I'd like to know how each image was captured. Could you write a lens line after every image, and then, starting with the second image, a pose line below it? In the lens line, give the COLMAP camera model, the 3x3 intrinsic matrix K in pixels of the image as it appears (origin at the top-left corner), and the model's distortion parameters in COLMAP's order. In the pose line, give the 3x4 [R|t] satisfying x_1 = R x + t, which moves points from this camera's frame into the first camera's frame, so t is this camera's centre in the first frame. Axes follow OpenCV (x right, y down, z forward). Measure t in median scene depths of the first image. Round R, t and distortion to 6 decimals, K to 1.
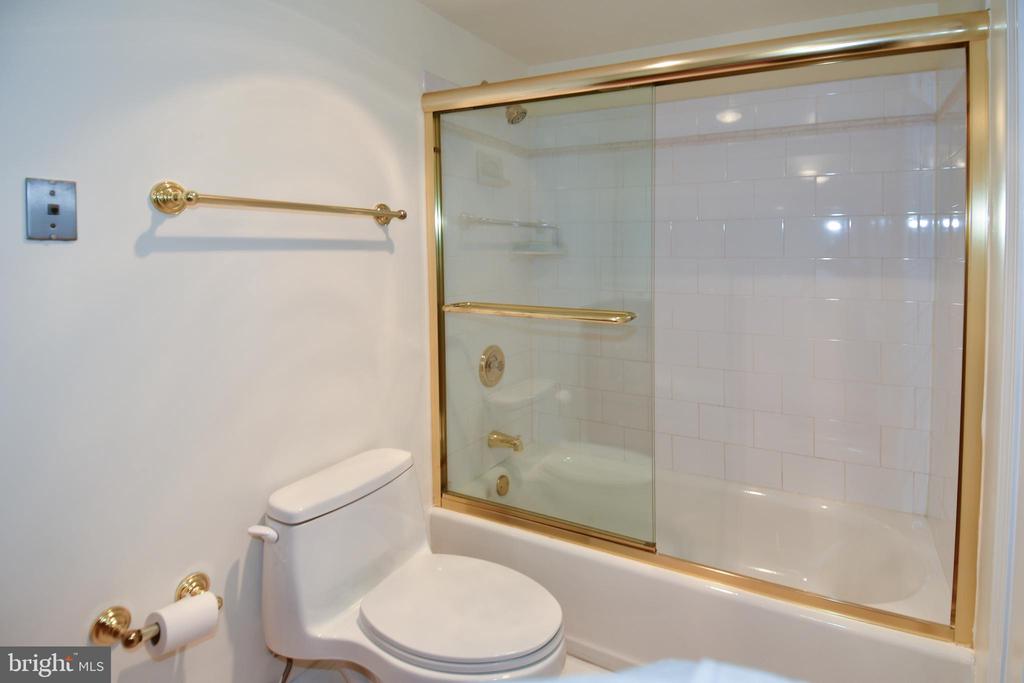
lens RADIAL K [[559.2, 0, 502.8], [0, 559.2, 313.0], [0, 0, 1]] dist [0.041734, -0.044280]
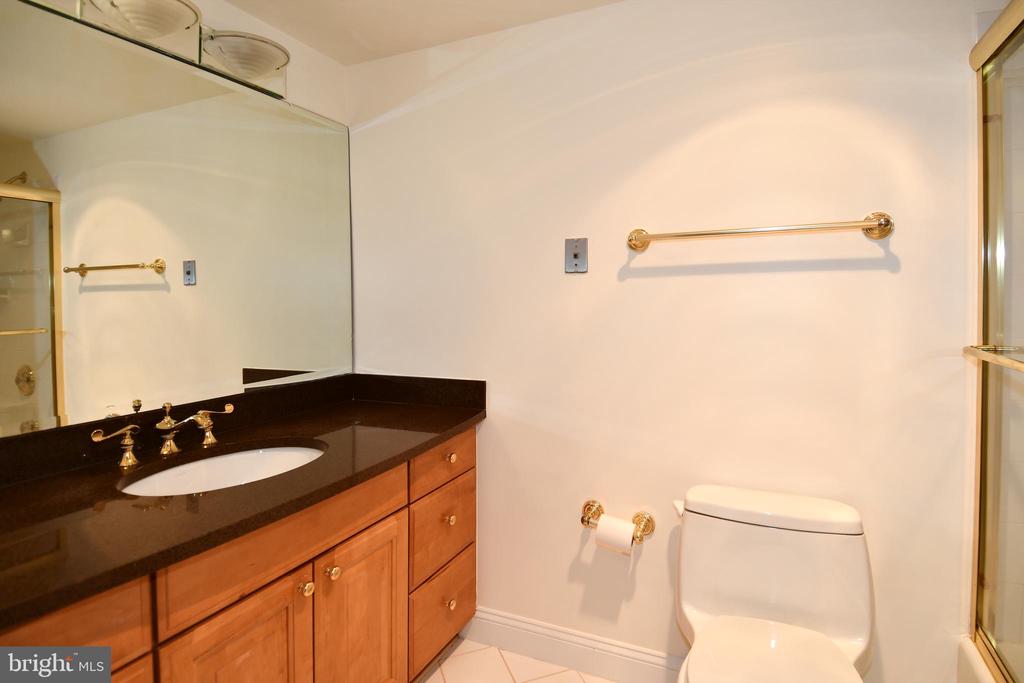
lens RADIAL K [[556.1, 0, 509.8], [0, 556.1, 327.7], [0, 0, 1]] dist [0.045660, -0.052615]
pose [[0.072584, 0.054004, -0.995899, 0.818289], [-0.099666, 0.993928, 0.046633, -0.015263], [0.992370, 0.095872, 0.077526, 0.578932]]
